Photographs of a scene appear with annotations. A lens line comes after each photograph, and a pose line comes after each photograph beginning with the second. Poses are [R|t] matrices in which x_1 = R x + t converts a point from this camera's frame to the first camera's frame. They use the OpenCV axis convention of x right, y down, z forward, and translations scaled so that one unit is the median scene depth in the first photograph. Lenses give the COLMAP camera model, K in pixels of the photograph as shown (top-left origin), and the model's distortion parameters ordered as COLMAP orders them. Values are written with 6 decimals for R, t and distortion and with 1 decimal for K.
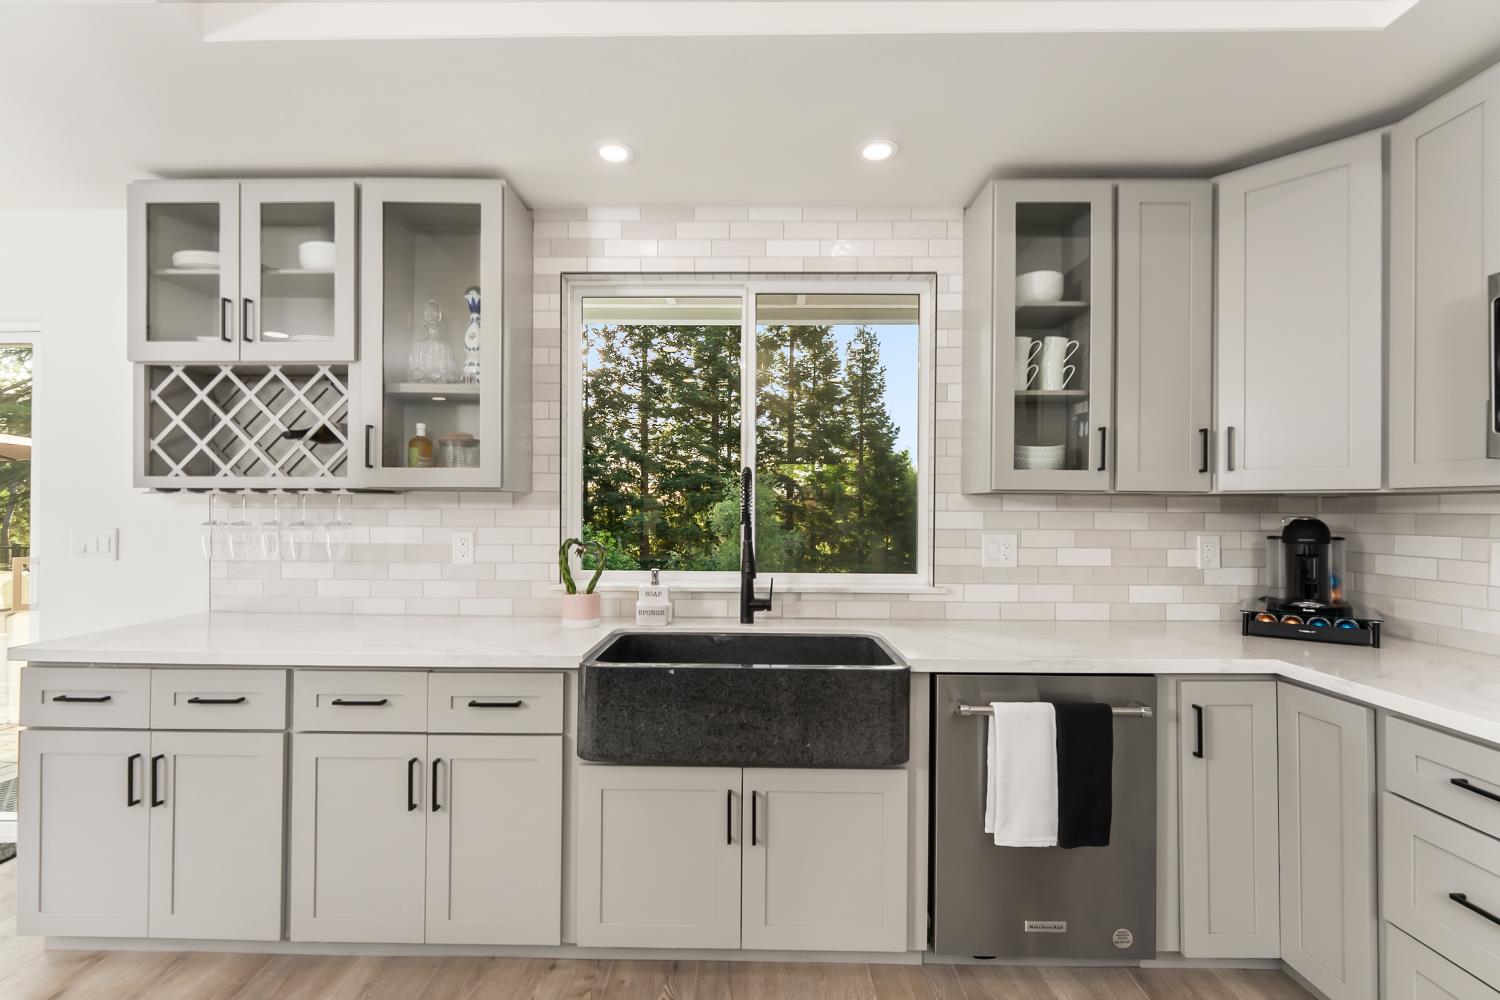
lens RADIAL K [[643.7, 0, 746.0], [0, 643.7, 503.3], [0, 0, 1]] dist [-0.004694, -0.000922]
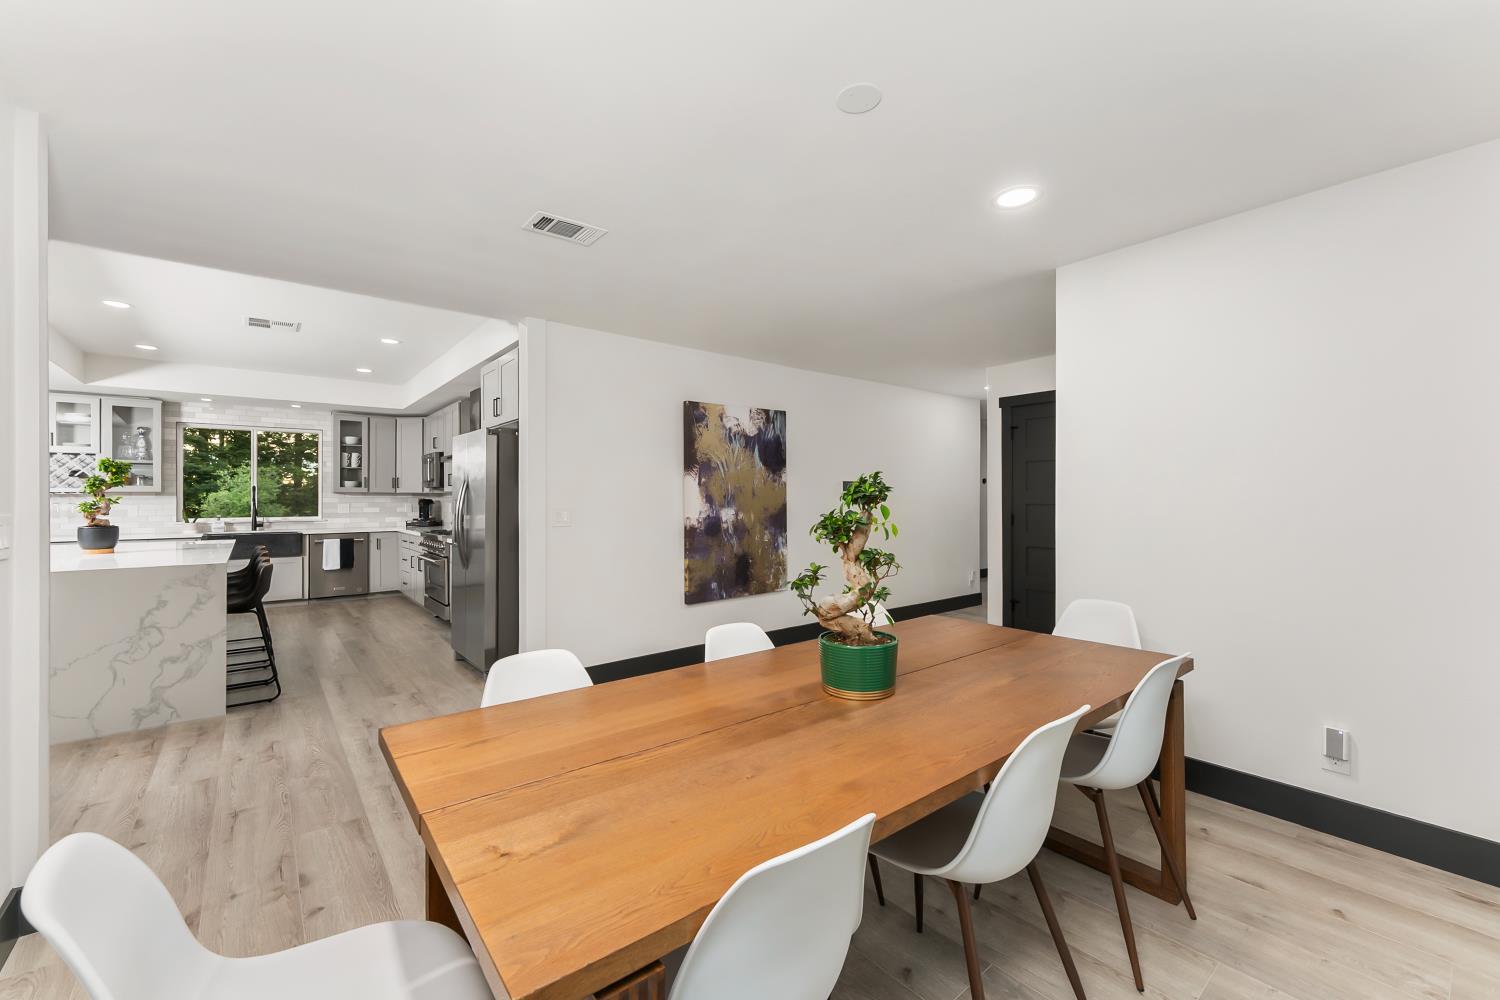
lens RADIAL K [[600.5, 0, 741.2], [0, 600.5, 501.6], [0, 0, 1]] dist [-0.001747, -0.000169]
pose [[0.768233, -0.010637, 0.640081, -0.052825], [0.000522, 0.999872, 0.015989, -0.019810], [-0.640170, -0.011949, 0.768141, -3.336072]]
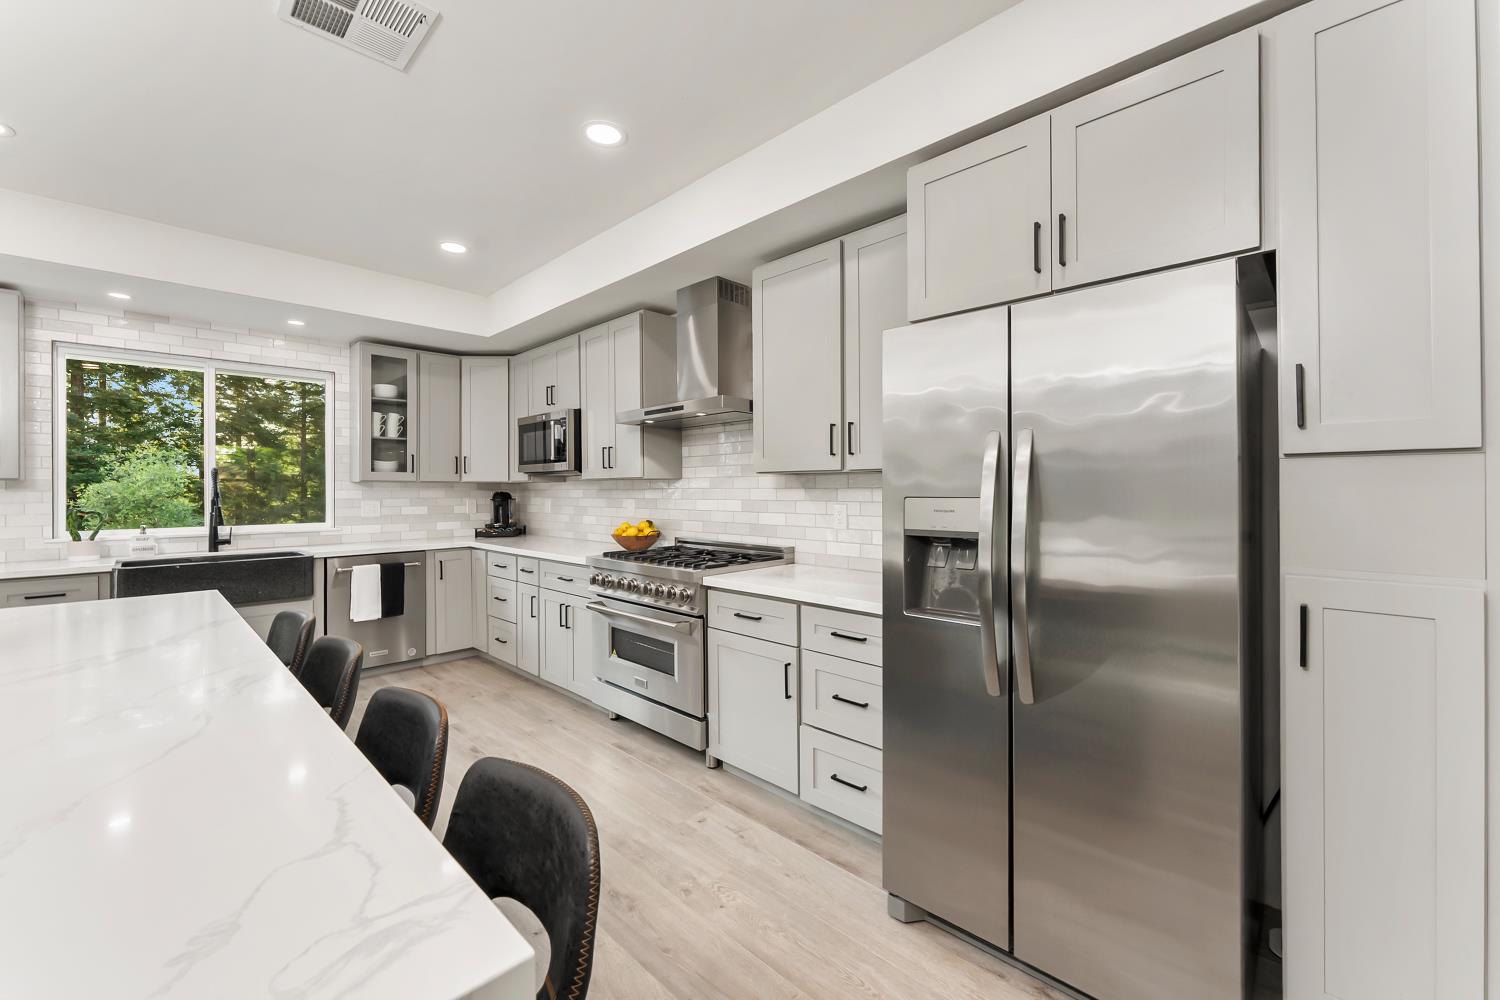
lens RADIAL K [[600.5, 0, 743.8], [0, 600.5, 491.8], [0, 0, 1]] dist [-0.001747, -0.000169]
pose [[0.692255, -0.012329, 0.721547, -0.198007], [0.001886, 0.999882, 0.015275, -0.010871], [-0.721650, -0.009213, 0.692197, -1.377084]]
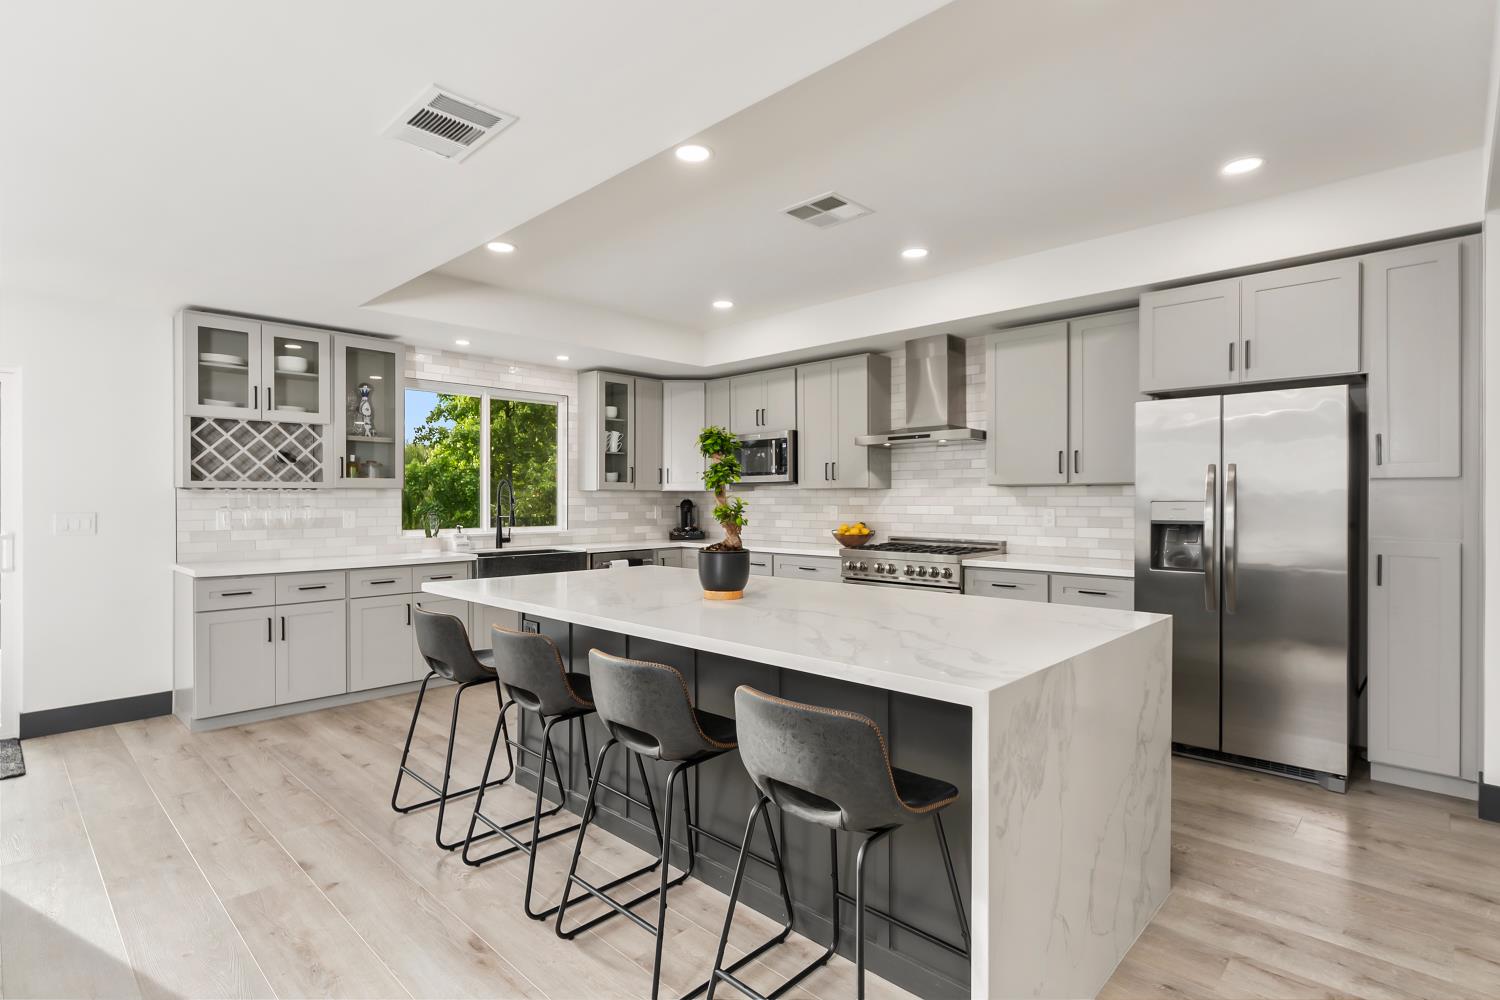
lens RADIAL K [[725.9, 0, 745.1], [0, 725.9, 508.0], [0, 0, 1]] dist [-0.001551, 0.000881]
pose [[0.683148, -0.017667, 0.730066, -1.336990], [0.000138, 0.999710, 0.024063, -0.015979], [-0.730279, -0.016338, 0.682953, -1.431846]]
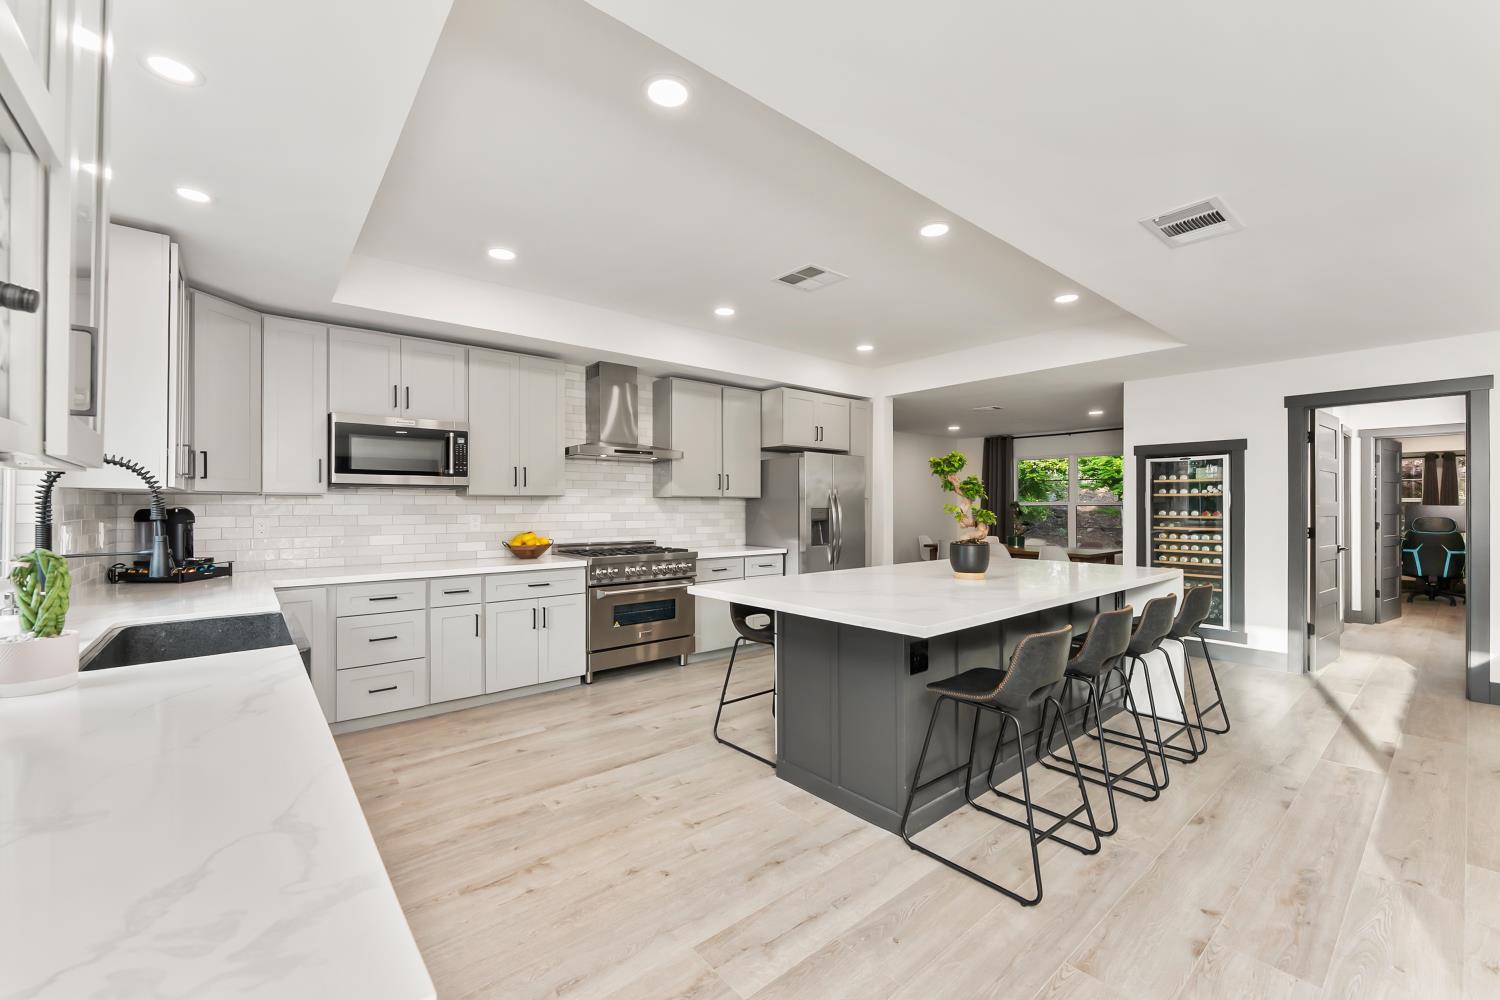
lens RADIAL K [[600.5, 0, 749.2], [0, 600.5, 506.0], [0, 0, 1]] dist [-0.001747, -0.000169]
pose [[-0.649598, -0.008197, 0.760233, -1.192850], [-0.011572, 0.999933, 0.000893, 0.000094], [-0.760190, -0.008217, -0.649649, 0.861660]]
